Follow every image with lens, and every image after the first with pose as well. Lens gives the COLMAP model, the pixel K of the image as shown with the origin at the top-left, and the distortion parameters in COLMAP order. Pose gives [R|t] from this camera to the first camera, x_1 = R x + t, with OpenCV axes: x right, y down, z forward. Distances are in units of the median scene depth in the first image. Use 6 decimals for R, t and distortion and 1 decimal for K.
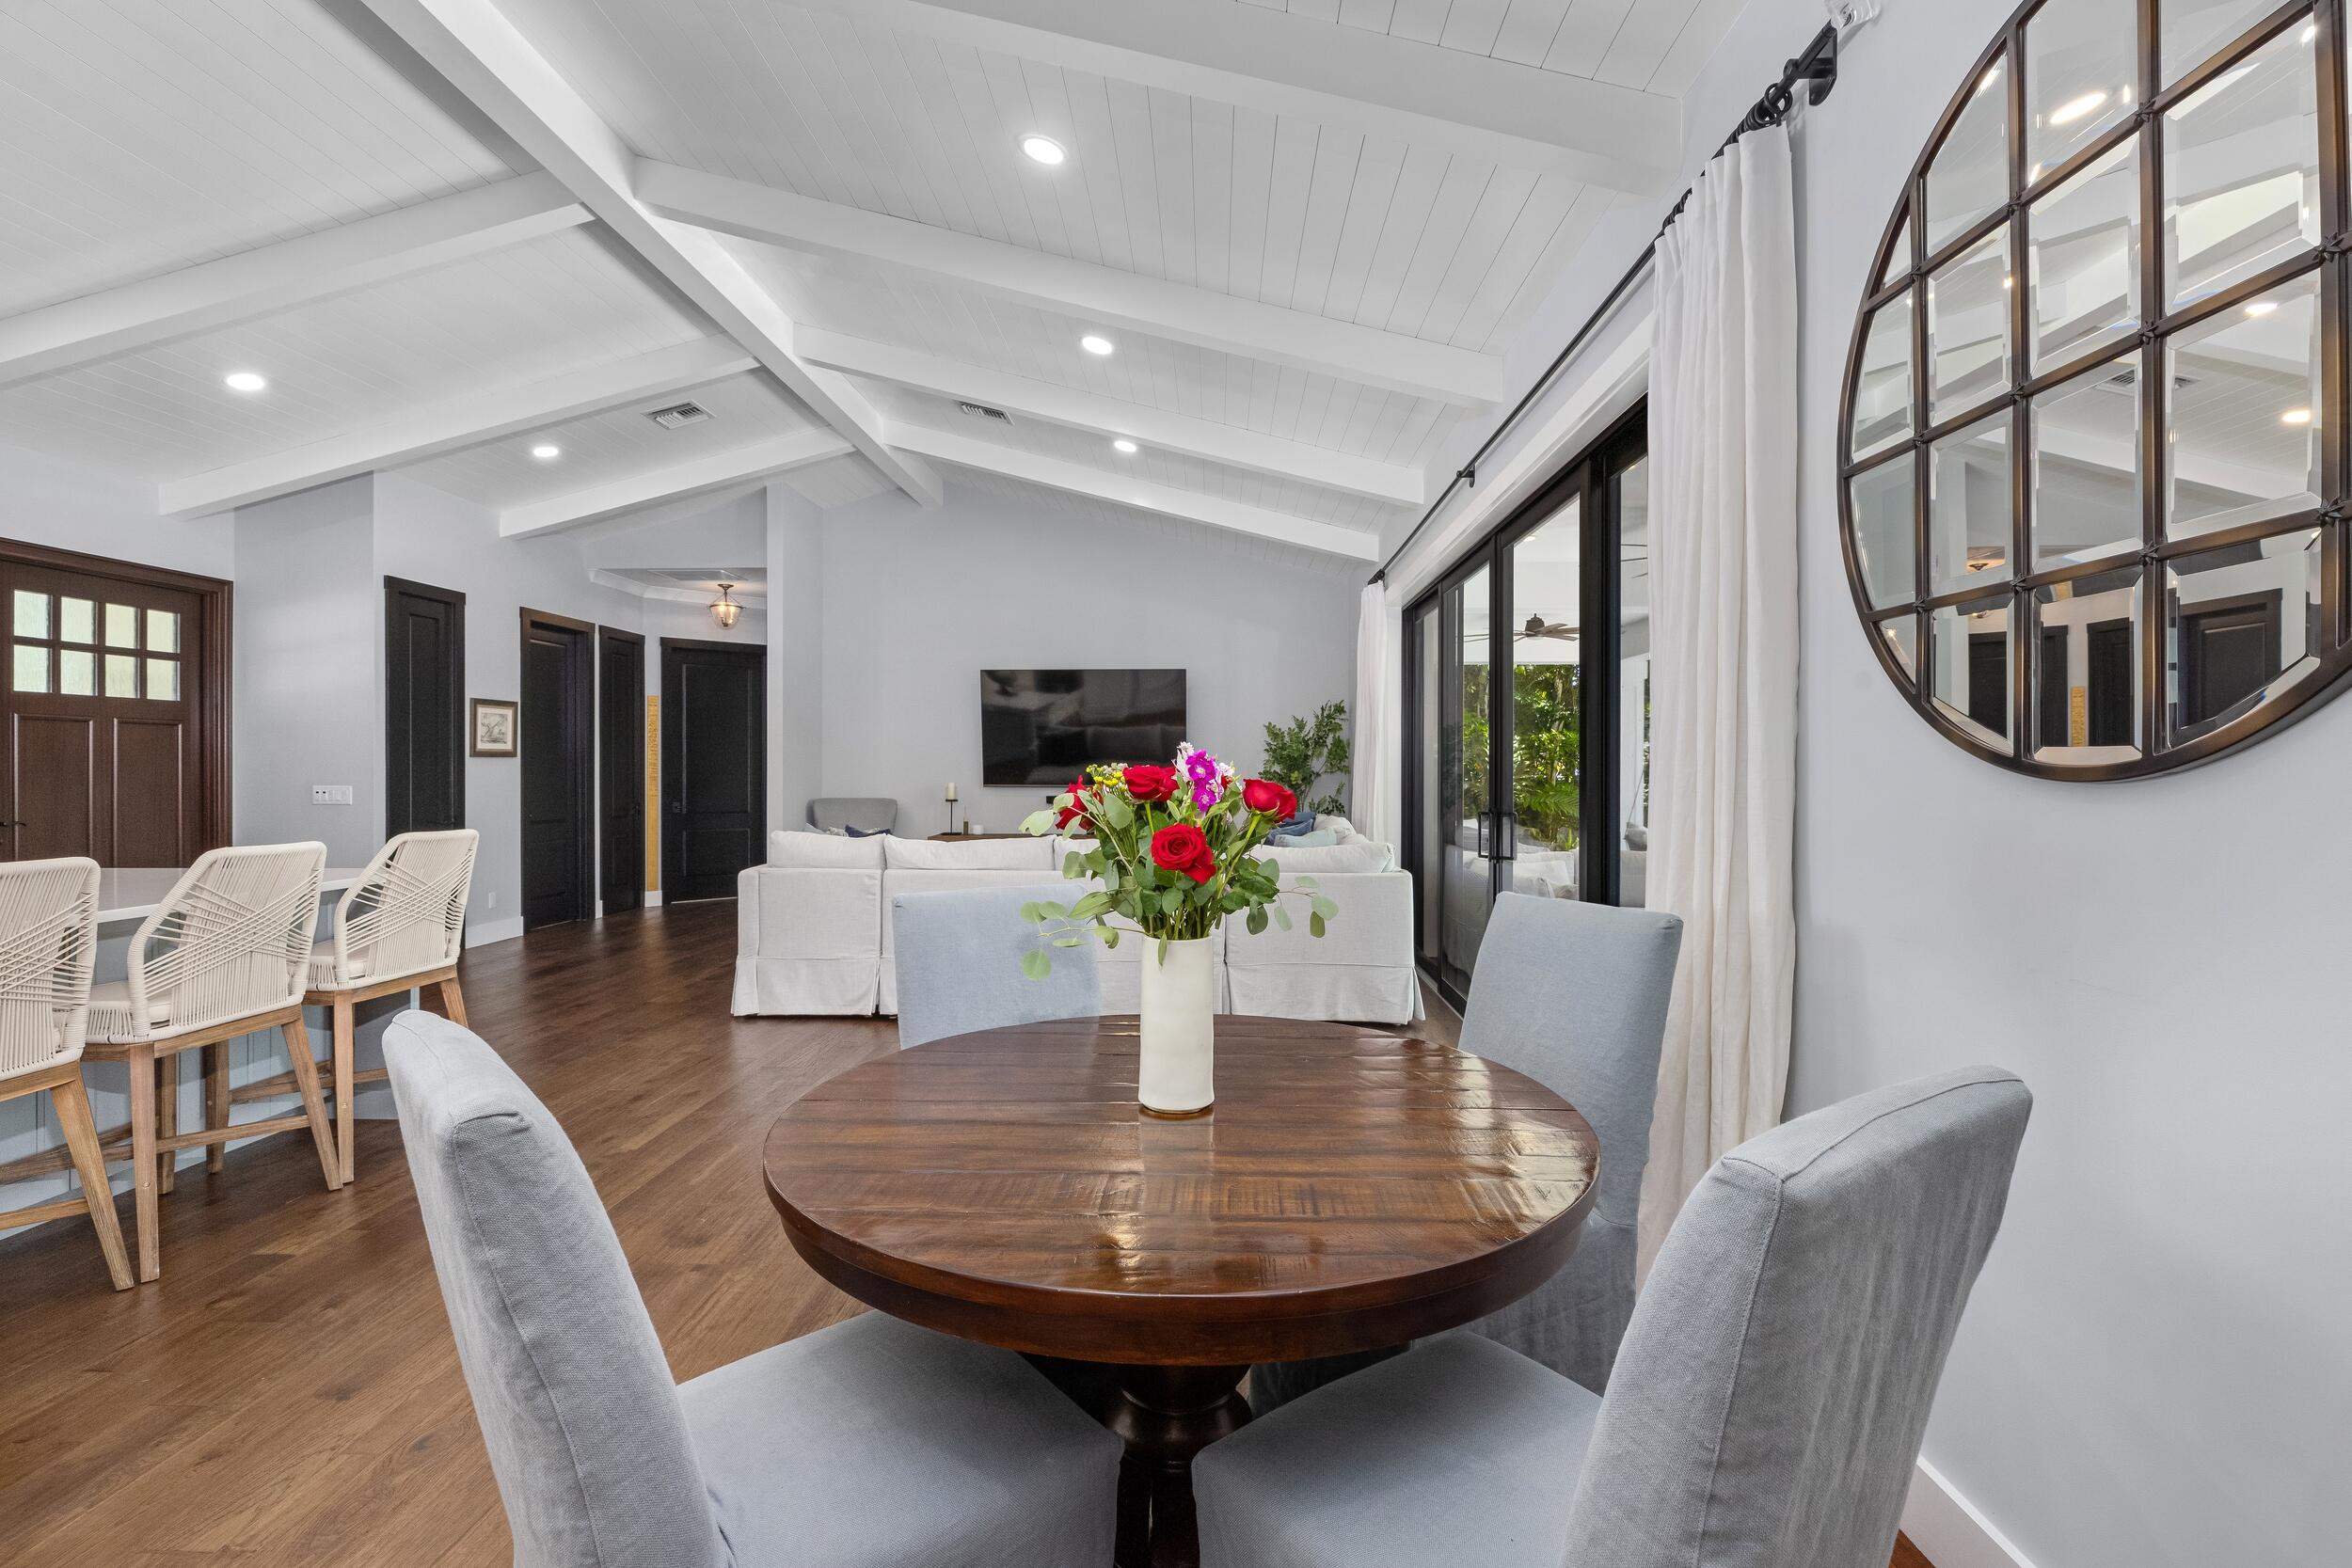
lens RADIAL K [[1062.9, 0, 1176.1], [0, 1062.9, 772.9], [0, 0, 1]] dist [0.000022, 0.000043]
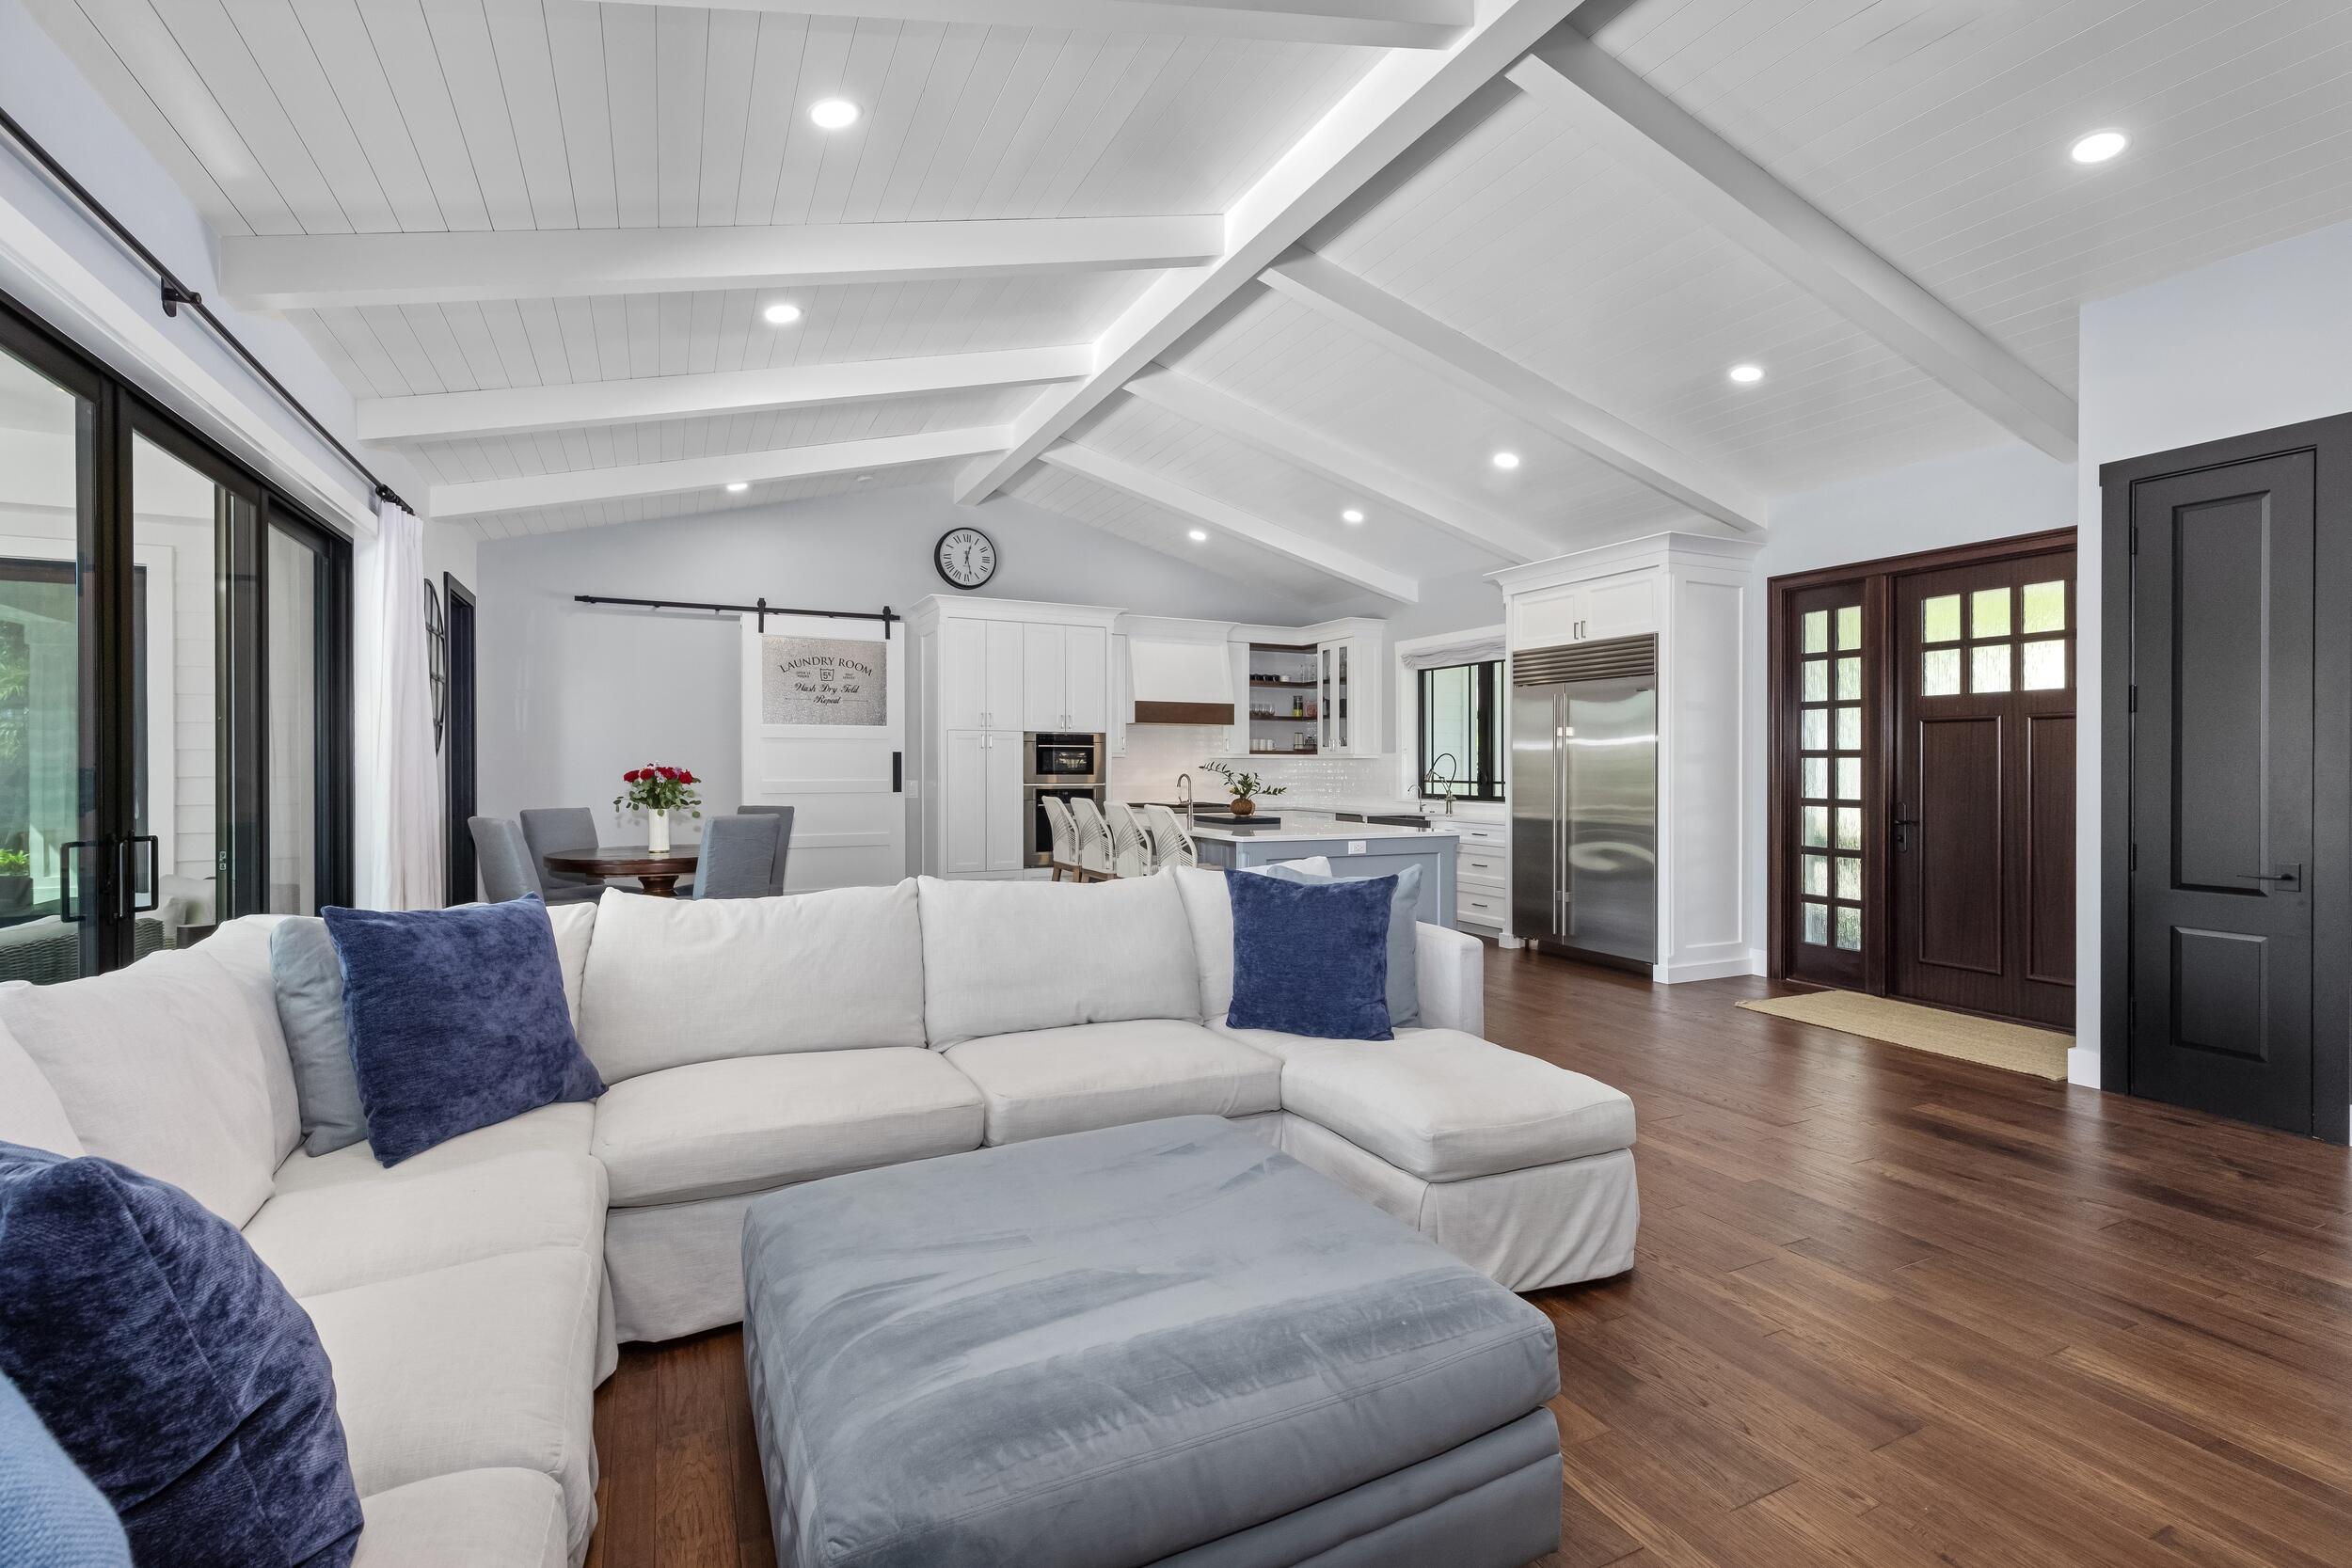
lens RADIAL K [[1062.9, 0, 1181.7], [0, 1062.9, 774.3], [0, 0, 1]] dist [0.000022, 0.000043]
pose [[-0.878004, -0.000027, -0.478653, 0.036670], [-0.005976, 0.999923, 0.010906, -0.008016], [0.478615, 0.012436, -0.877937, 1.499879]]
